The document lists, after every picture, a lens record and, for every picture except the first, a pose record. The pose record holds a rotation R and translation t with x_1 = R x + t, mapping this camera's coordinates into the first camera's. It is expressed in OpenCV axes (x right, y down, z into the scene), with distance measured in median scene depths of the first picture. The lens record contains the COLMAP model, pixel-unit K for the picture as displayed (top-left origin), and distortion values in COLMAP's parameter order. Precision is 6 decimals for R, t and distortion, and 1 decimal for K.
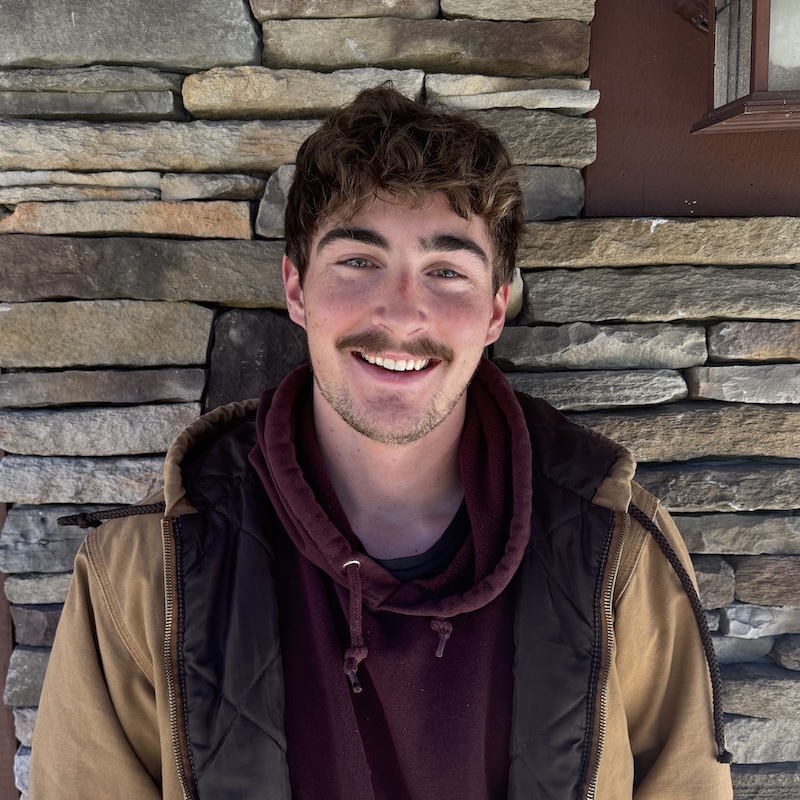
lens RADIAL K [[1934.5, 0, 400.0], [0, 1934.5, 400.0], [0, 0, 1]] dist [0.173324, -5.910867]
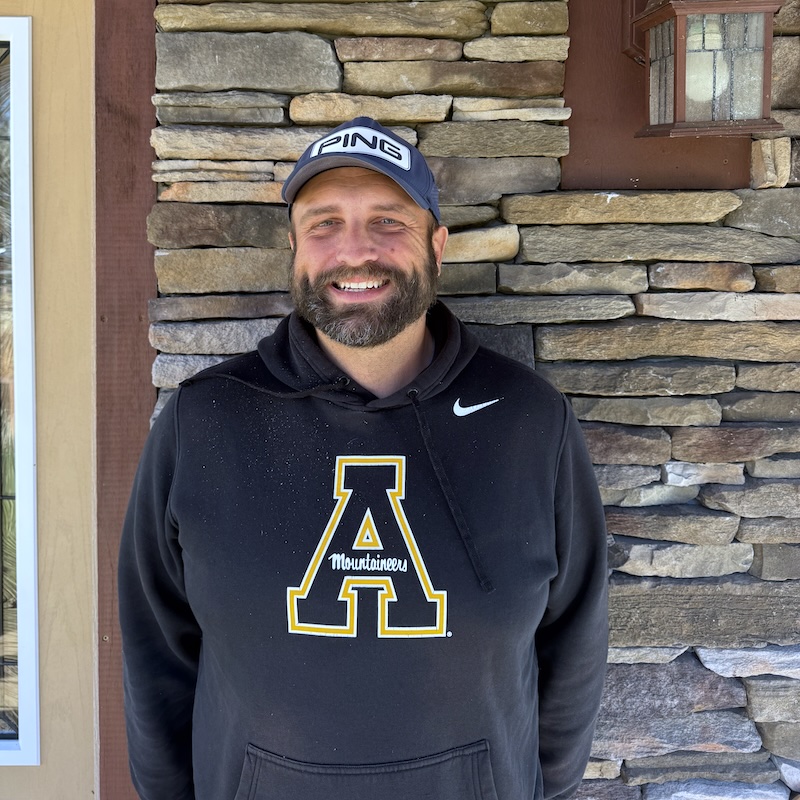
lens RADIAL K [[1934.5, 0, 400.0], [0, 1934.5, 400.0], [0, 0, 1]] dist [0.173324, -5.910867]
pose [[0.999915, 0.002805, -0.012736, -0.007798], [-0.002240, 0.999019, 0.044219, -0.001432], [0.012847, -0.044187, 0.998941, -0.469676]]
